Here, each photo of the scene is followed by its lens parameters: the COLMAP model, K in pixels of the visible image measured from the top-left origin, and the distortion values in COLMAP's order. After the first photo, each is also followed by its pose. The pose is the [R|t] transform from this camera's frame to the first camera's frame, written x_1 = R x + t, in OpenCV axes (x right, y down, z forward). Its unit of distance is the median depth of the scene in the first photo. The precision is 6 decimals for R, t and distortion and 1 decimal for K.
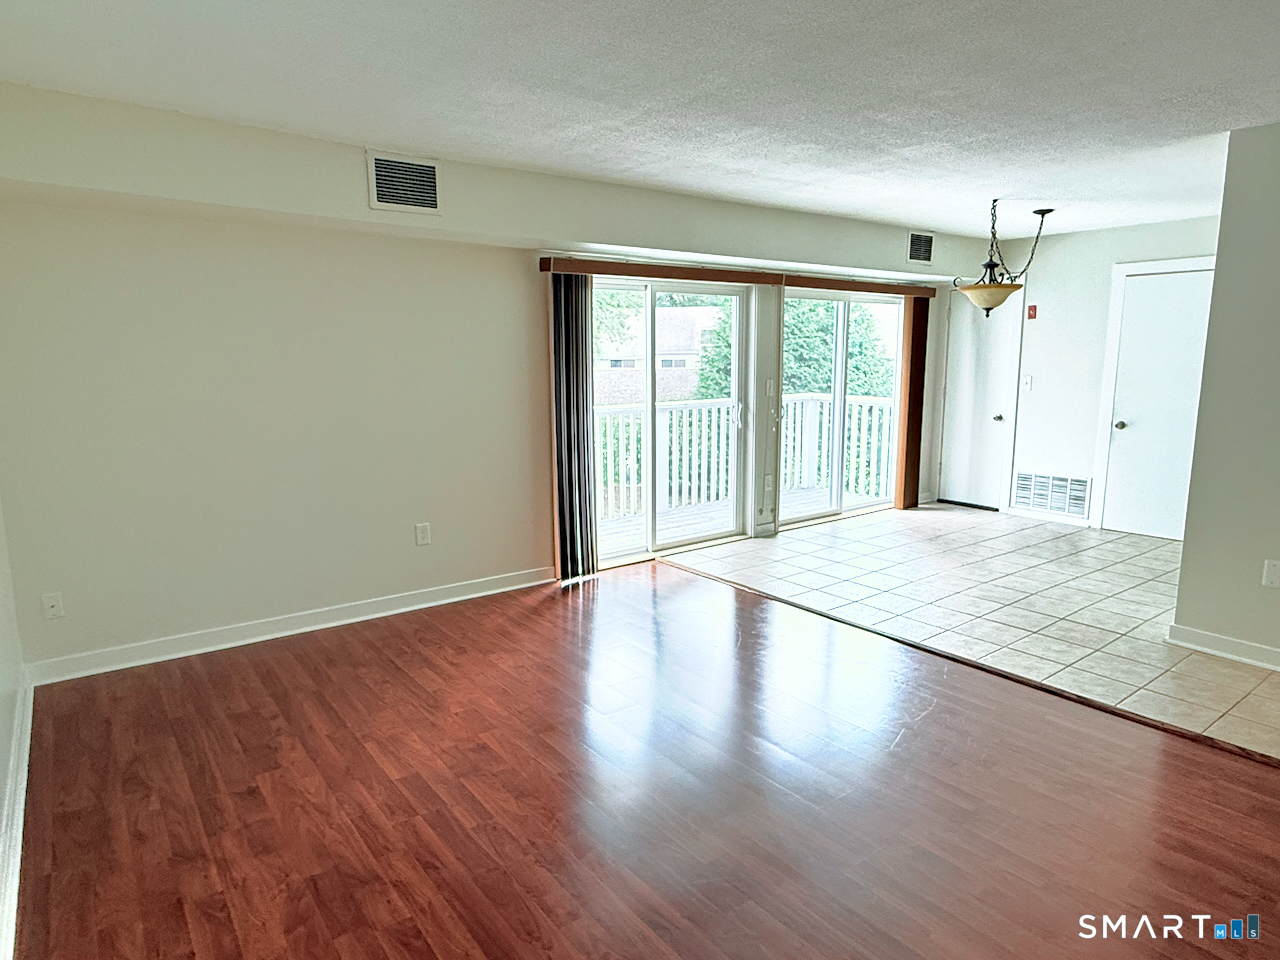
lens RADIAL K [[768.7, 0, 649.1], [0, 768.7, 475.9], [0, 0, 1]] dist [-0.001193, 0.000143]
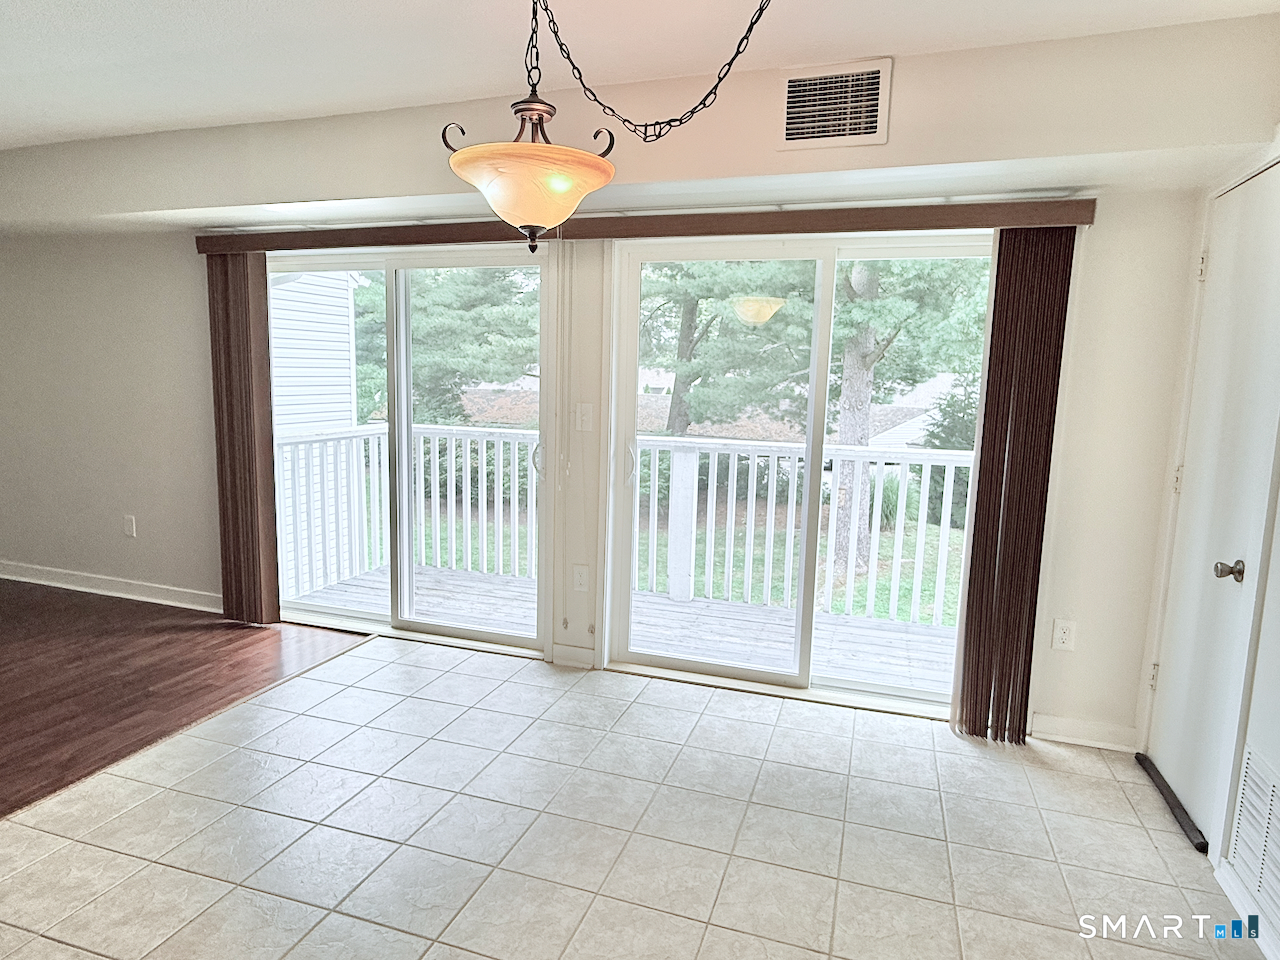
lens RADIAL K [[768.7, 0, 632.1], [0, 768.7, 484.0], [0, 0, 1]] dist [-0.001193, 0.000143]
pose [[0.557919, 0.136039, -0.818670, 0.733135], [-0.159768, 0.985627, 0.054901, -0.114041], [0.814371, 0.100168, 0.571634, 0.777512]]
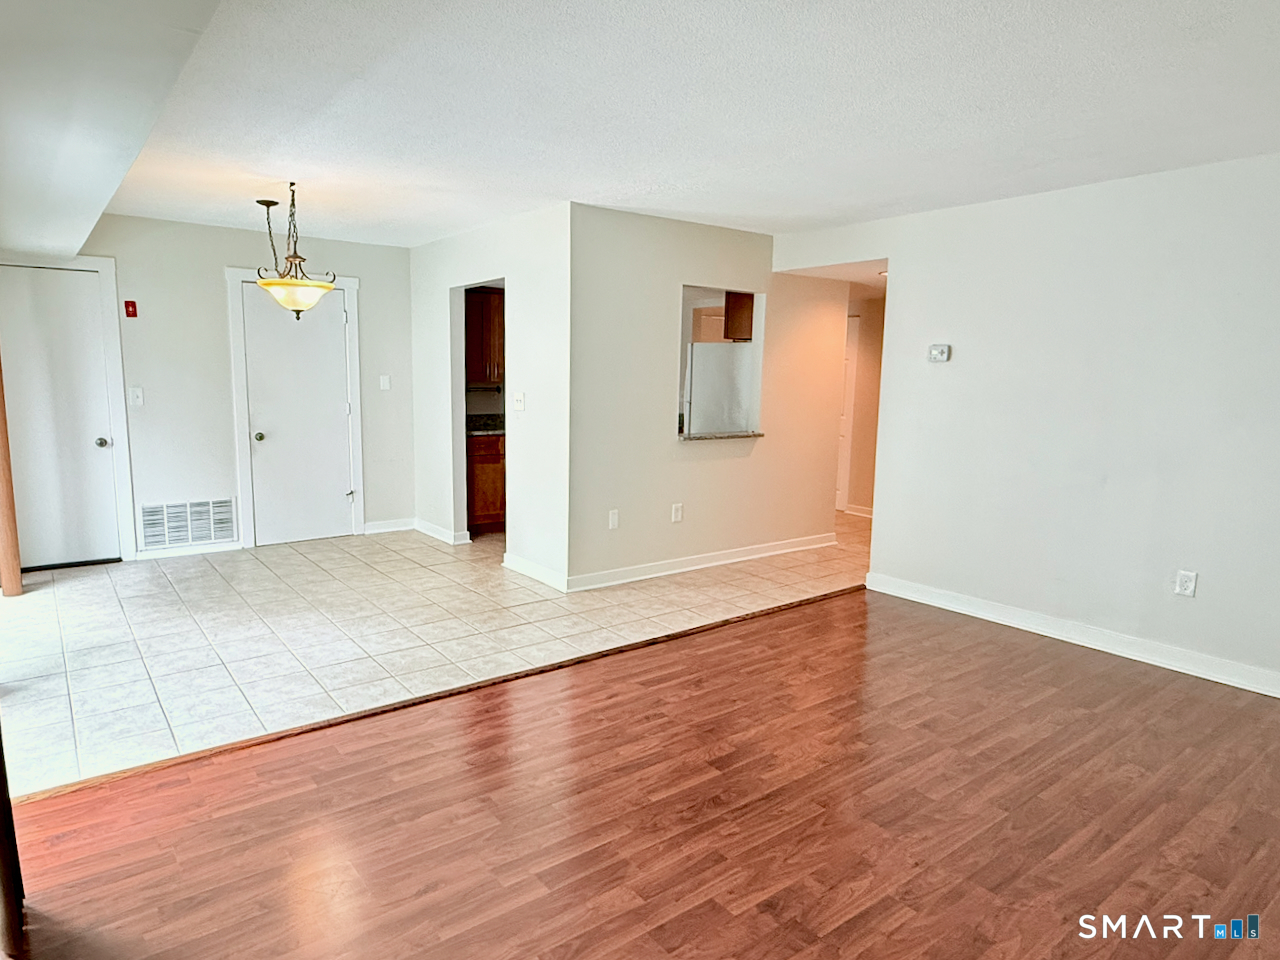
lens RADIAL K [[768.7, 0, 631.7], [0, 768.7, 489.7], [0, 0, 1]] dist [-0.001193, 0.000143]
pose [[-0.000332, -0.148332, 0.988938, -0.403329], [0.137130, 0.979588, 0.146976, -0.089632], [-0.990553, 0.135662, 0.020015, 0.595131]]
